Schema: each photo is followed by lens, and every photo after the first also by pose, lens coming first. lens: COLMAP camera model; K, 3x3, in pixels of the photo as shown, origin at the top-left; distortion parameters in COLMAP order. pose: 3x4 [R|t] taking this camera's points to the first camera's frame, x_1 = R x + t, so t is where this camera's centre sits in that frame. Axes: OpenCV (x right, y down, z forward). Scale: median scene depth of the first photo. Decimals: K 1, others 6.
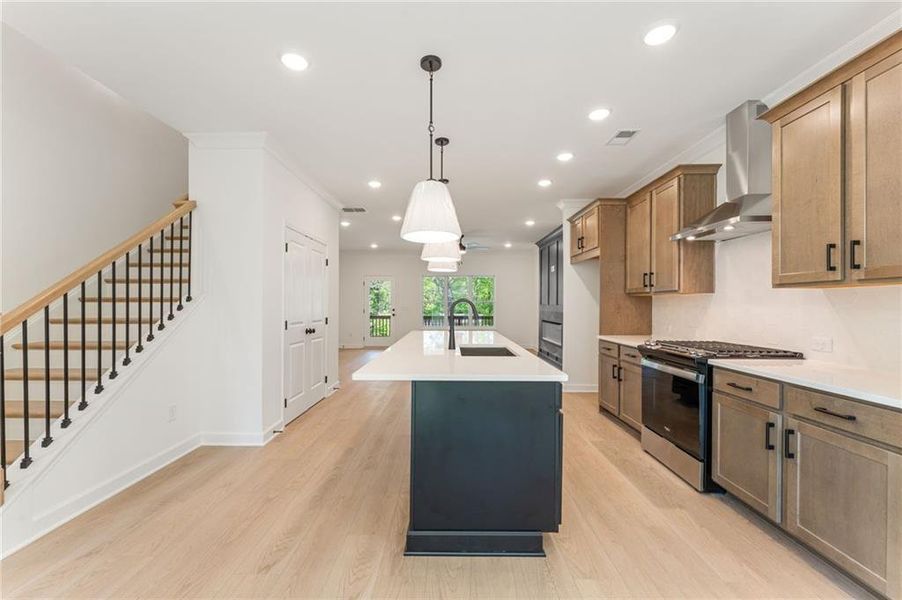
lens RADIAL K [[362.6, 0, 443.9], [0, 362.6, 303.3], [0, 0, 1]] dist [0.000443, 0.000008]
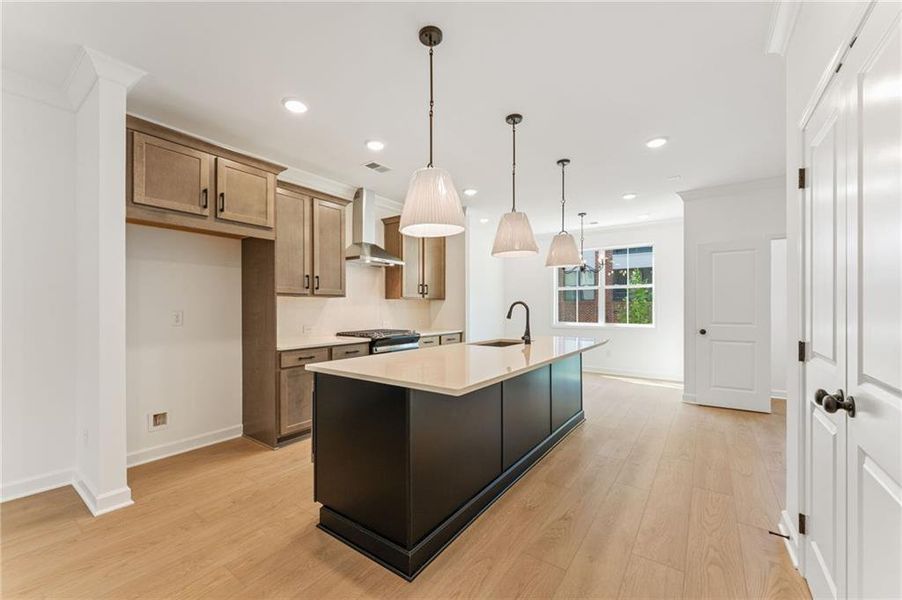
lens RADIAL K [[359.8, 0, 441.7], [0, 359.8, 307.0], [0, 0, 1]] dist [0.001331, -0.000014]
pose [[-0.813848, -0.002154, 0.581074, -0.384207], [-0.003612, 0.999993, -0.001353, 0.007046], [-0.581066, -0.003200, -0.813850, 1.891786]]
